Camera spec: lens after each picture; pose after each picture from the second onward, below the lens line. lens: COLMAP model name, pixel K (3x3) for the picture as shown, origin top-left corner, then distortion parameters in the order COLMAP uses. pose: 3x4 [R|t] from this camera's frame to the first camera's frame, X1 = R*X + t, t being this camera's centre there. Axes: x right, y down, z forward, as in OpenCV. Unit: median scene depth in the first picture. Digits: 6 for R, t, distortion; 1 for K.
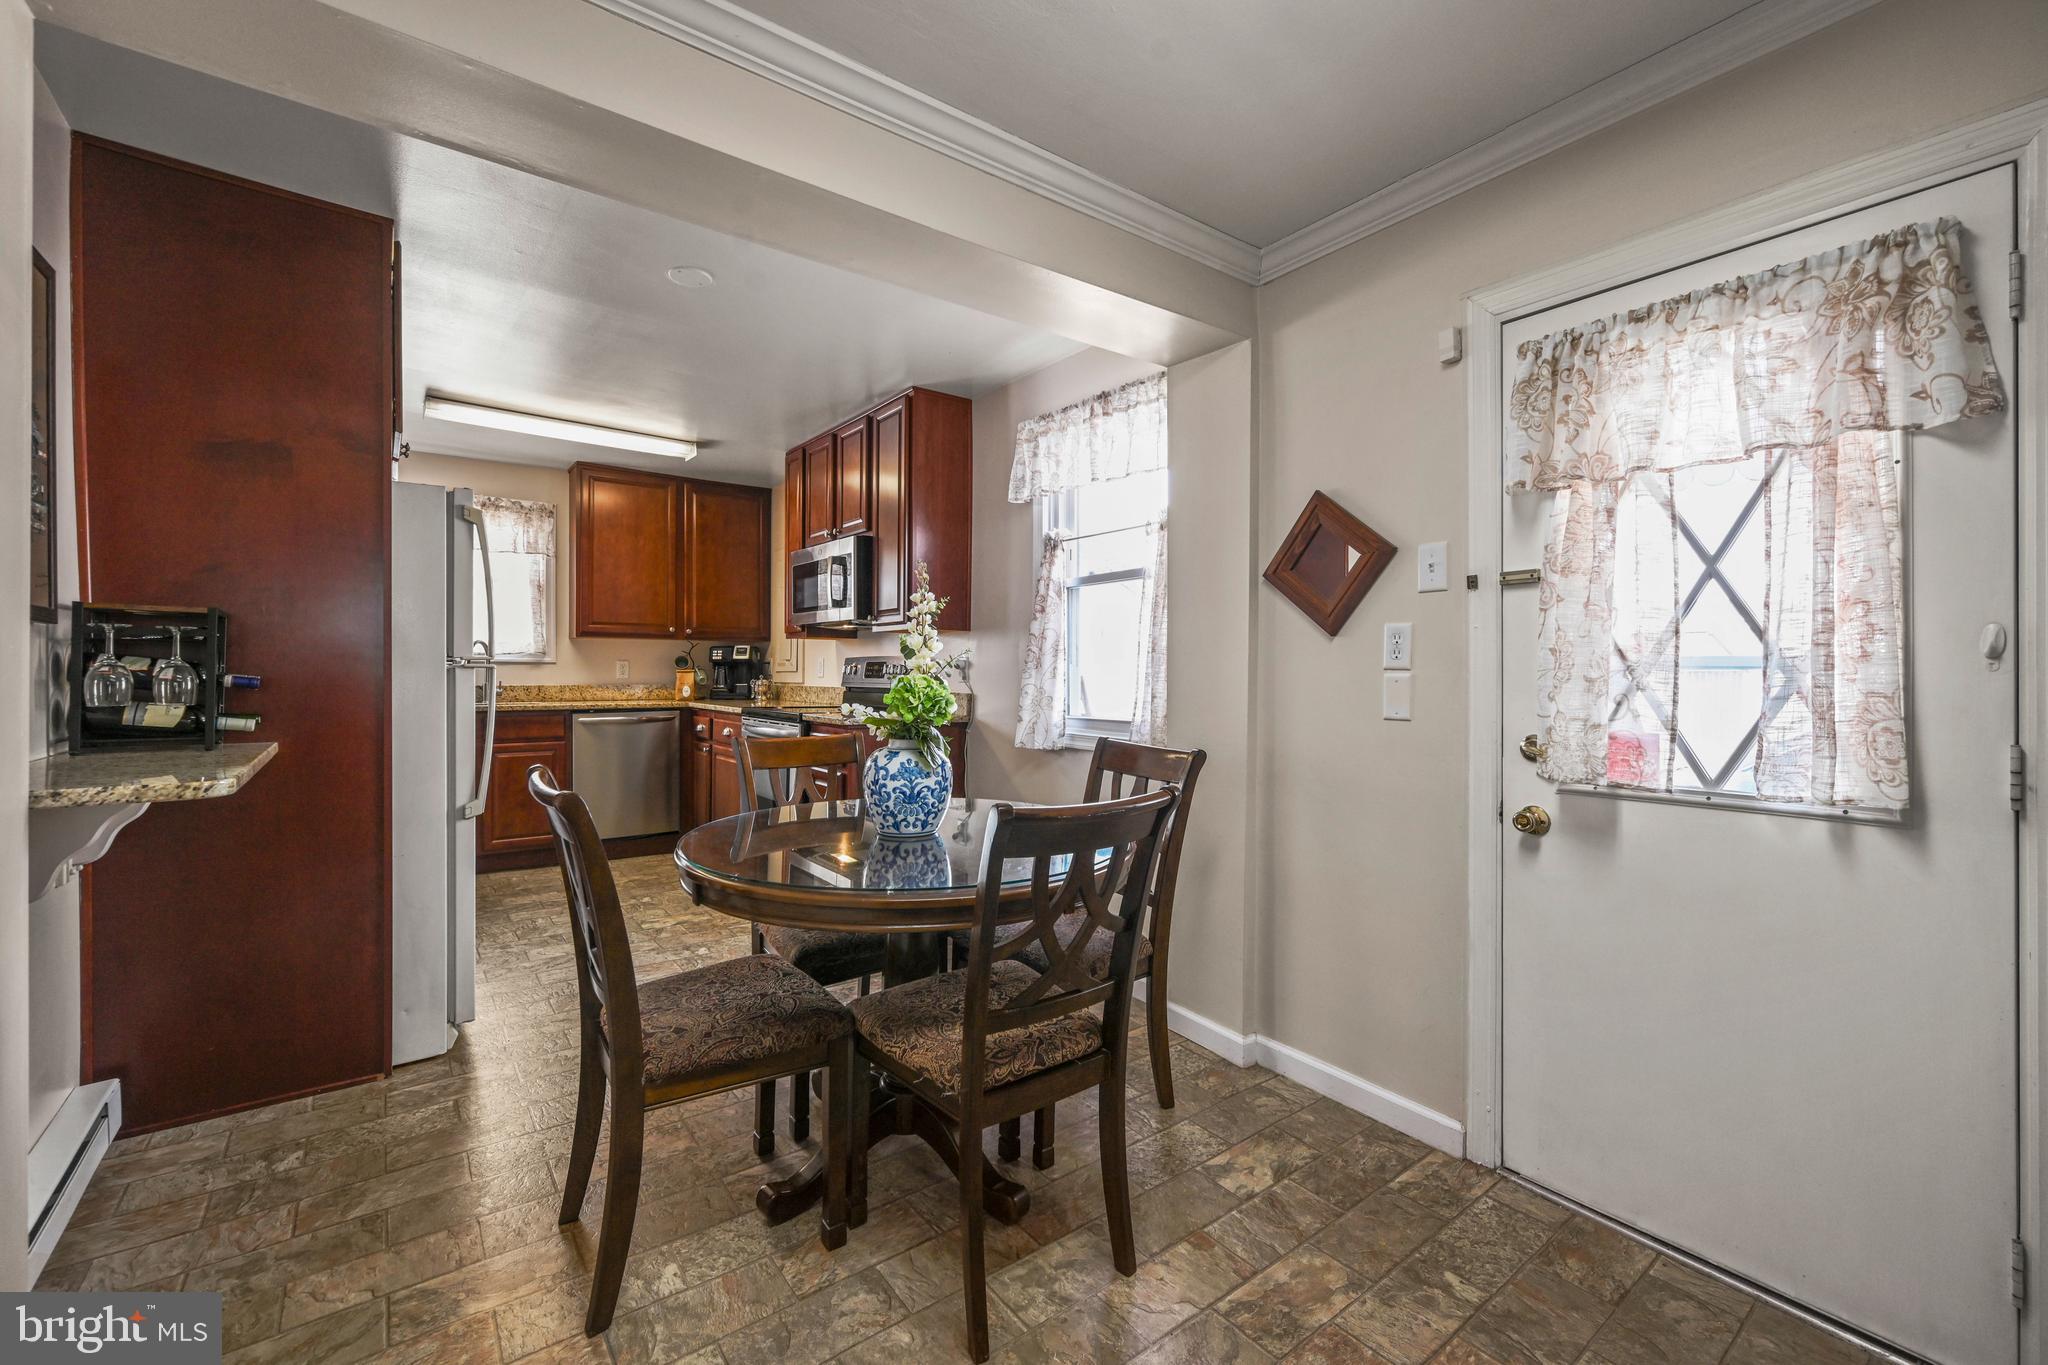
lens RADIAL K [[839.9, 0, 1012.5], [0, 839.9, 673.3], [0, 0, 1]] dist [0.002106, 0.000255]
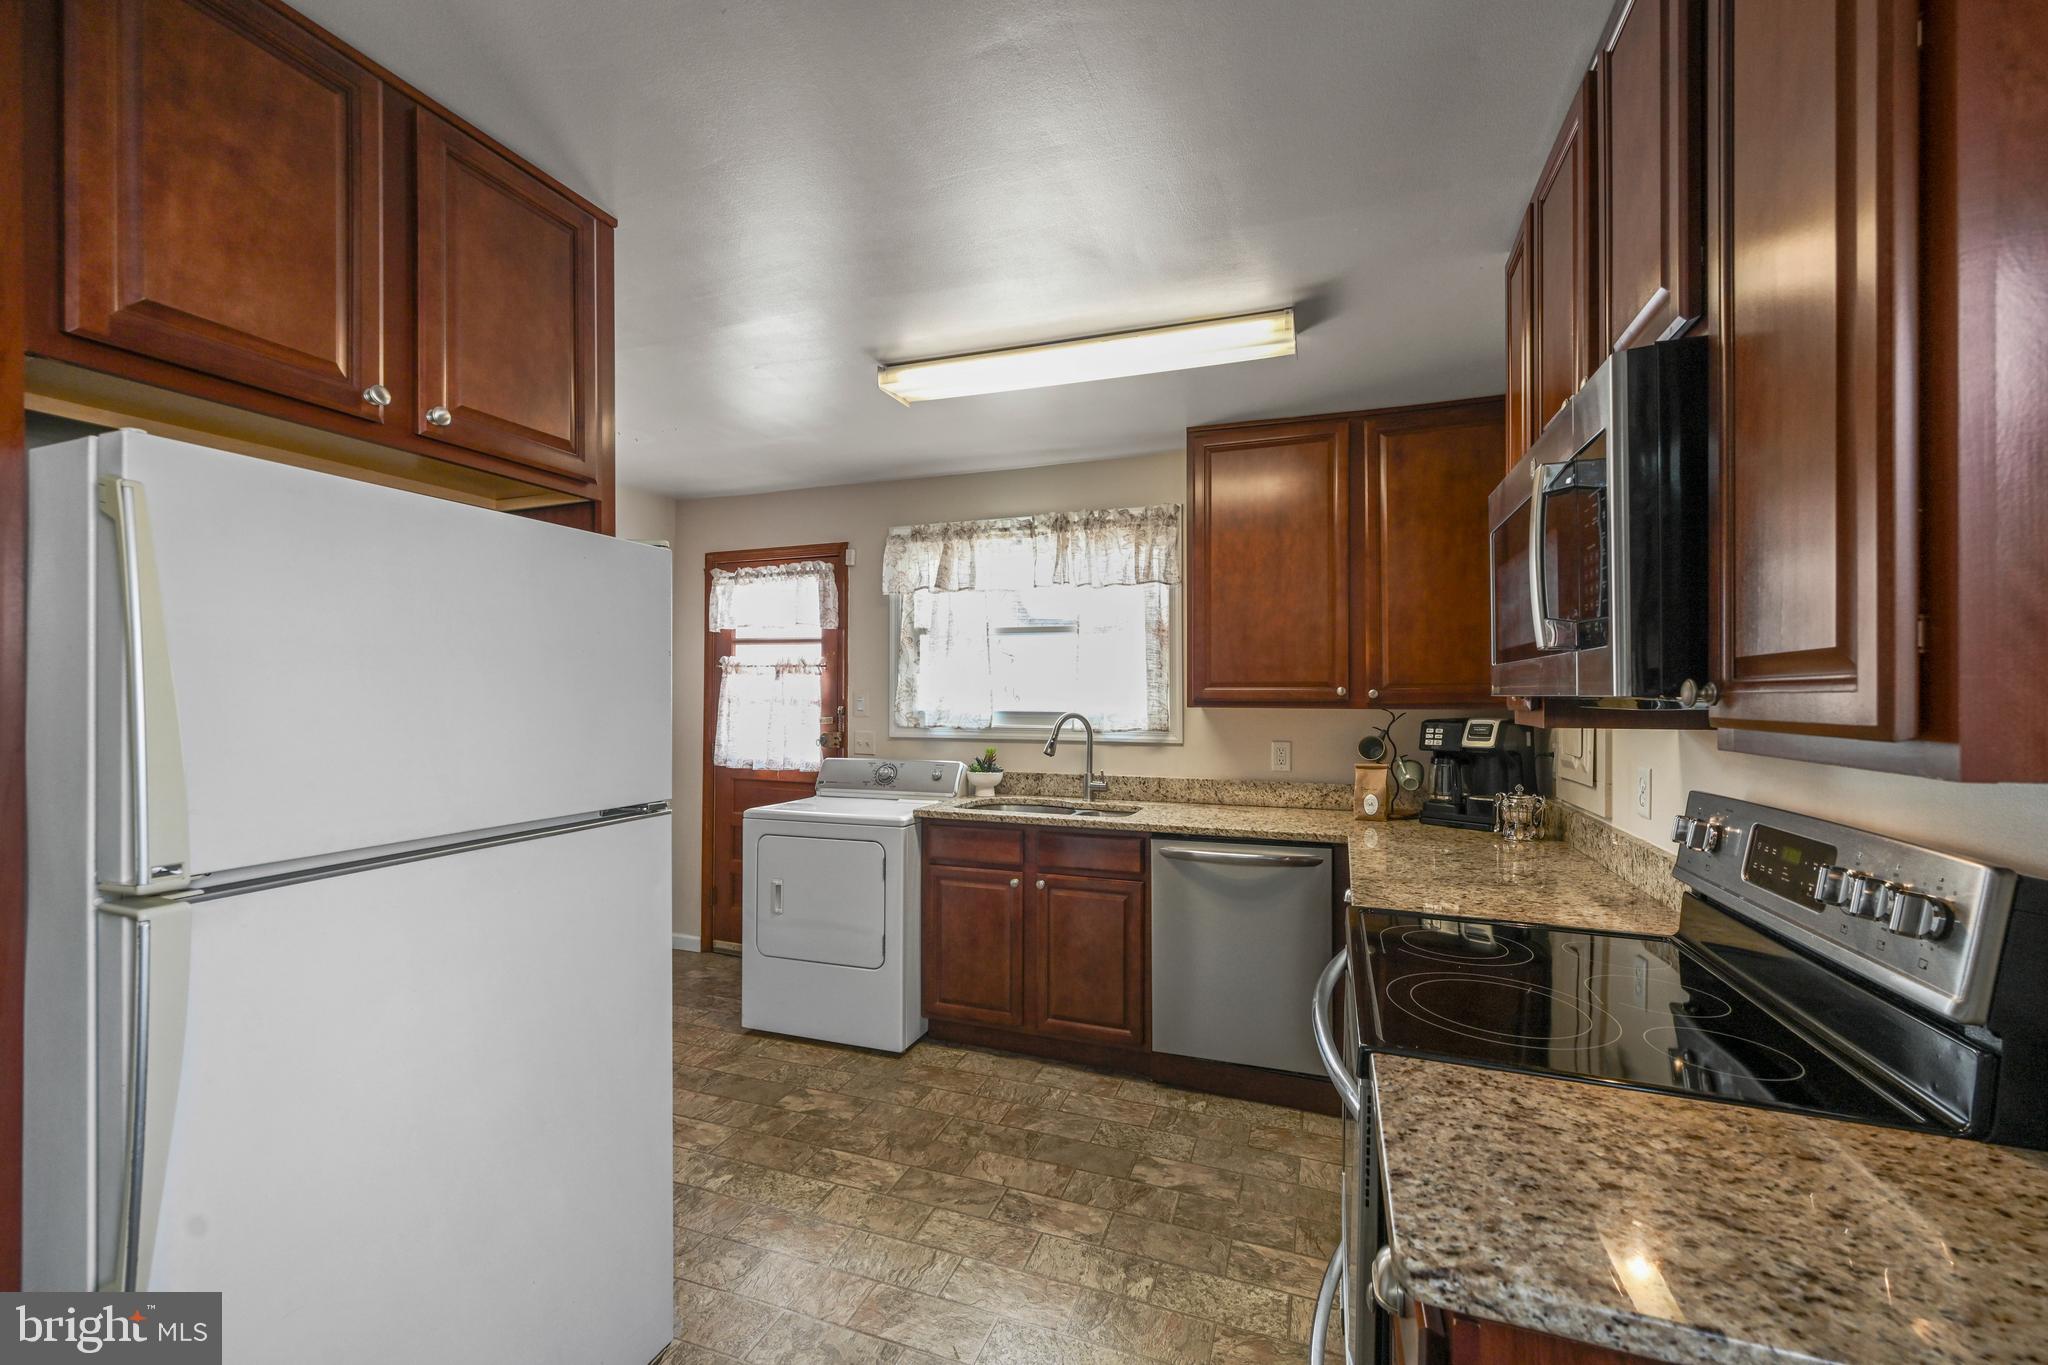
lens RADIAL K [[839.9, 0, 1017.3], [0, 839.9, 690.6], [0, 0, 1]] dist [0.002106, 0.000255]
pose [[0.540555, -0.008866, -0.841262, -0.061172], [-0.000803, 0.999939, -0.011054, -0.050596], [0.841308, 0.006650, 0.540515, 0.571753]]
